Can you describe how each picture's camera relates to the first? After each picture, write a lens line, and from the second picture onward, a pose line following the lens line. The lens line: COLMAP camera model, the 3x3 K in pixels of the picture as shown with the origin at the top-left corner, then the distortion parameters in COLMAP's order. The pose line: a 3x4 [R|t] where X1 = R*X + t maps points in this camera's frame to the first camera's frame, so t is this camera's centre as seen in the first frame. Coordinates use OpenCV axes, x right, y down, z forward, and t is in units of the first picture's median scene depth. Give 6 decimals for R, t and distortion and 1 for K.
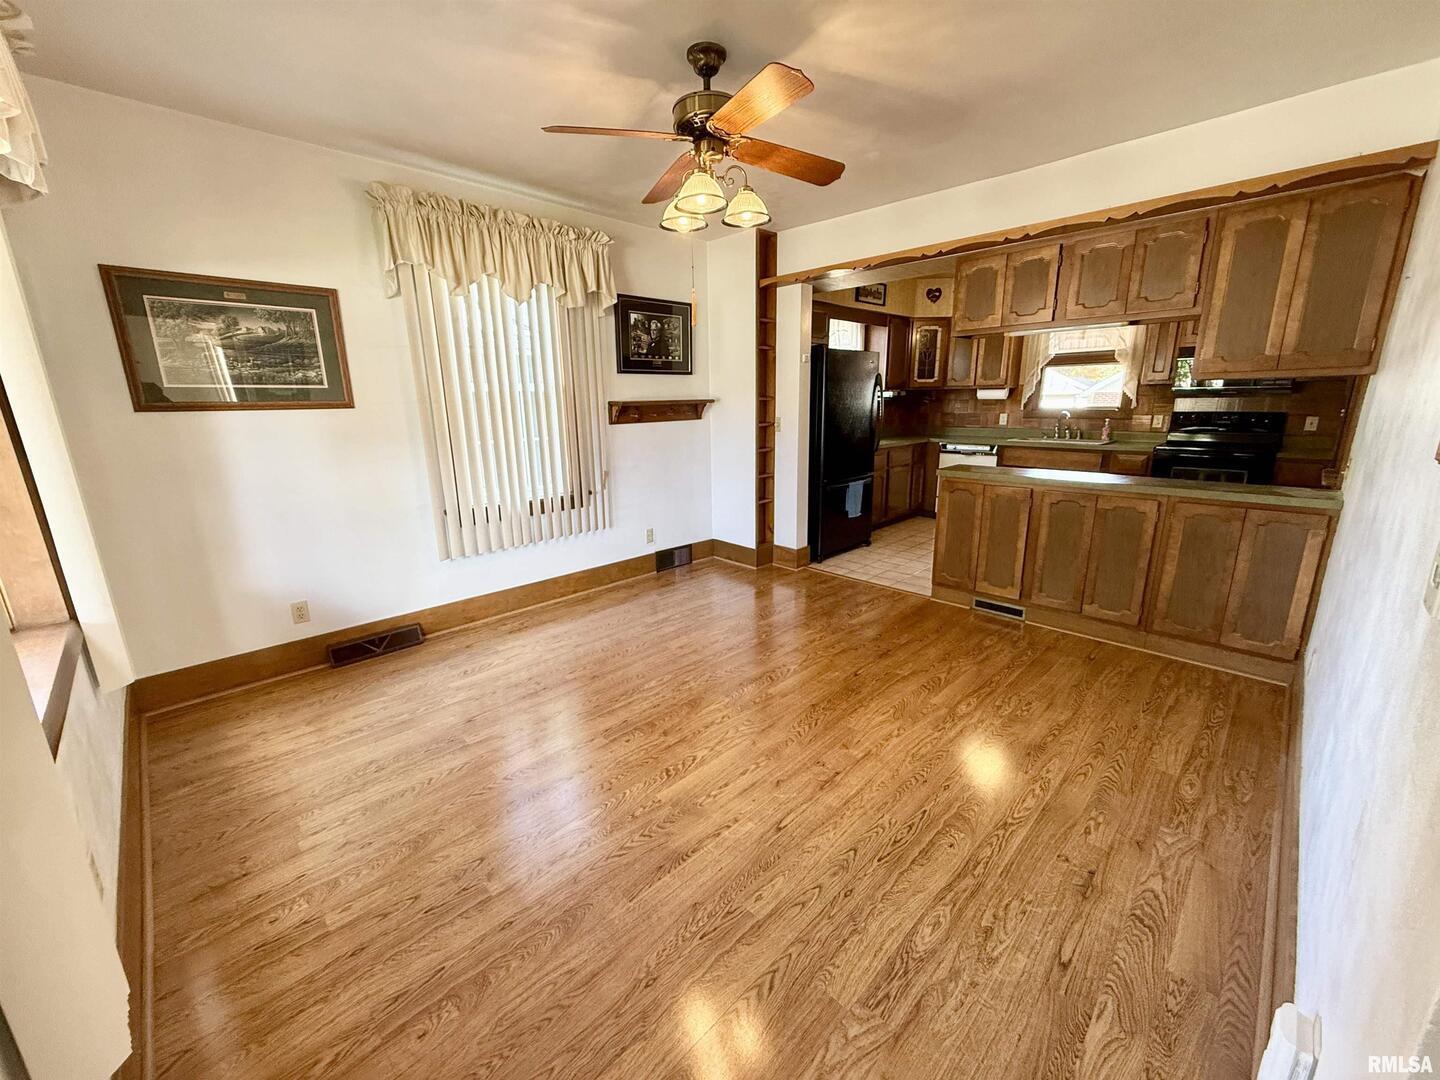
lens RADIAL K [[576.0, 0, 730.7], [0, 576.0, 539.9], [0, 0, 1]] dist [0.012478, -0.000824]
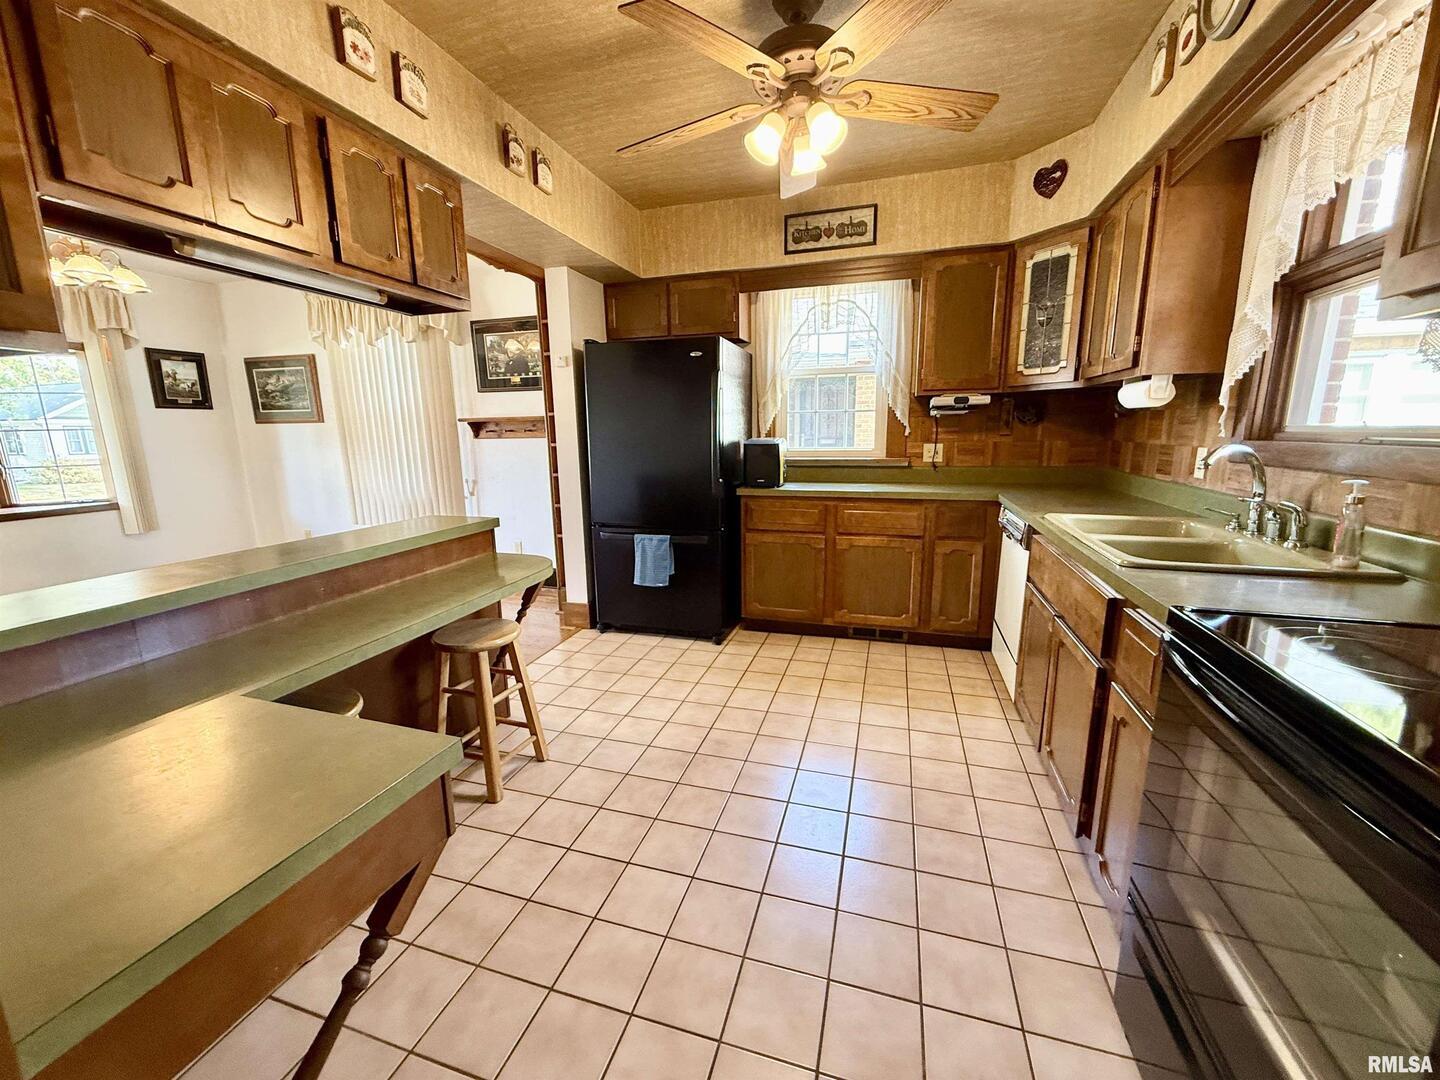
lens RADIAL K [[576.0, 0, 722.5], [0, 576.0, 542.0], [0, 0, 1]] dist [0.012478, -0.000824]
pose [[0.458766, 0.175832, -0.870986, 0.746825], [-0.208880, 0.974097, 0.086627, -0.149369], [0.863657, 0.142190, 0.483611, 0.664044]]
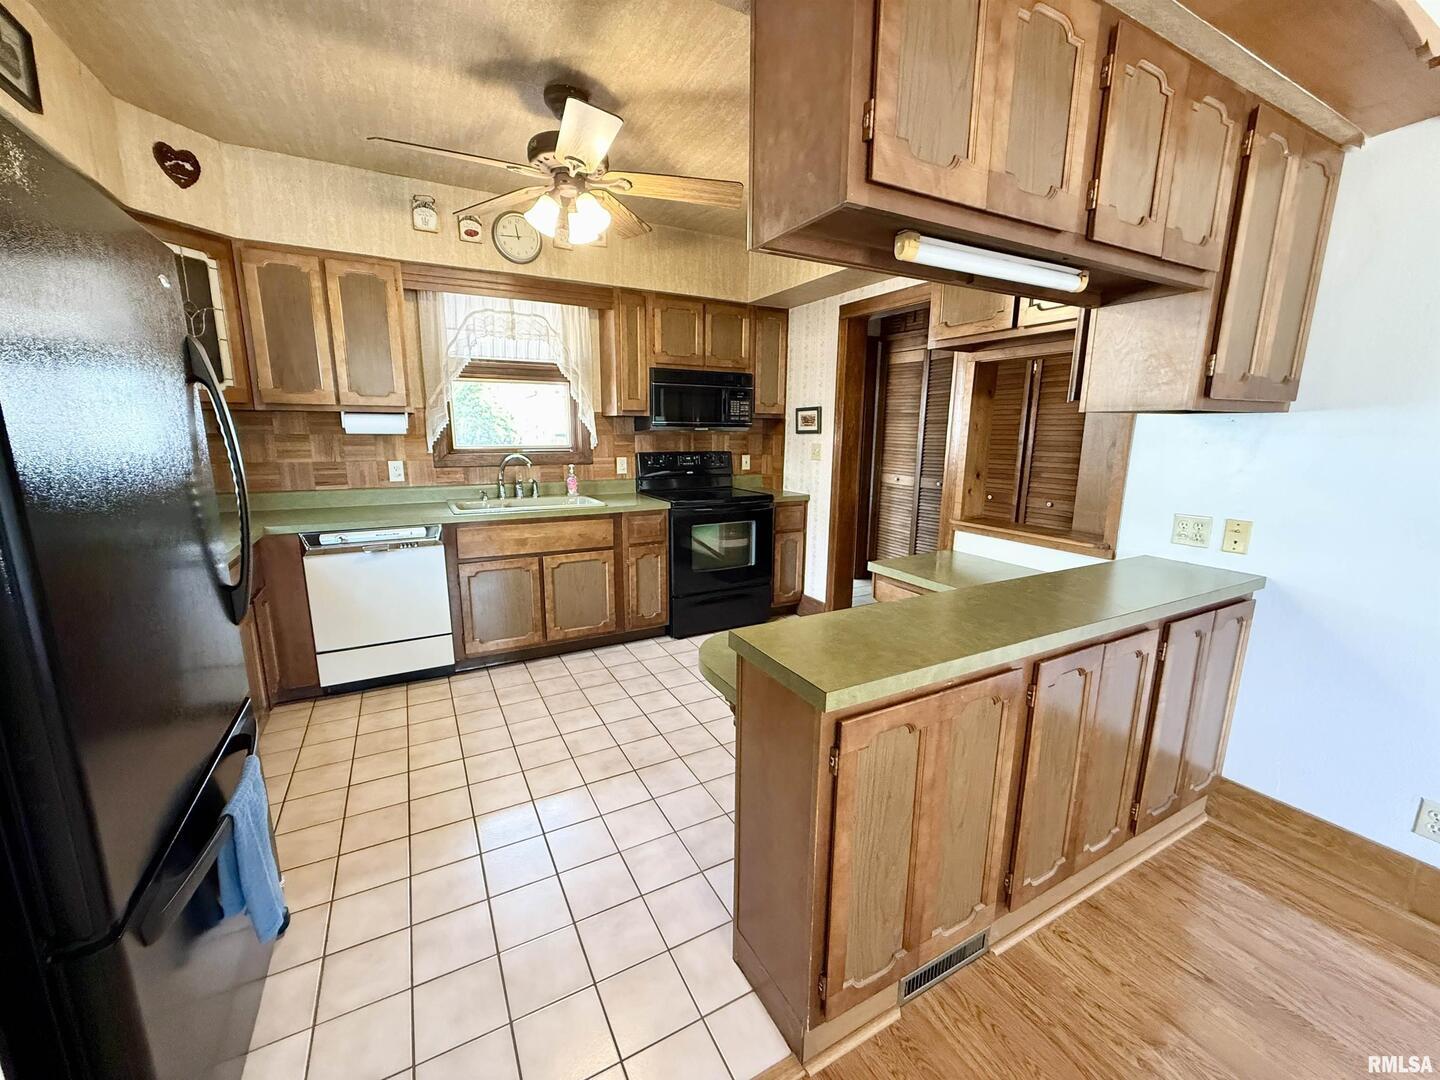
lens RADIAL K [[576.0, 0, 717.8], [0, 576.0, 540.9], [0, 0, 1]] dist [0.012478, -0.000824]
pose [[0.294844, -0.176237, 0.939153, 0.053411], [0.217353, 0.969450, 0.113685, -0.162994], [-0.930497, 0.170608, 0.324142, 0.643100]]
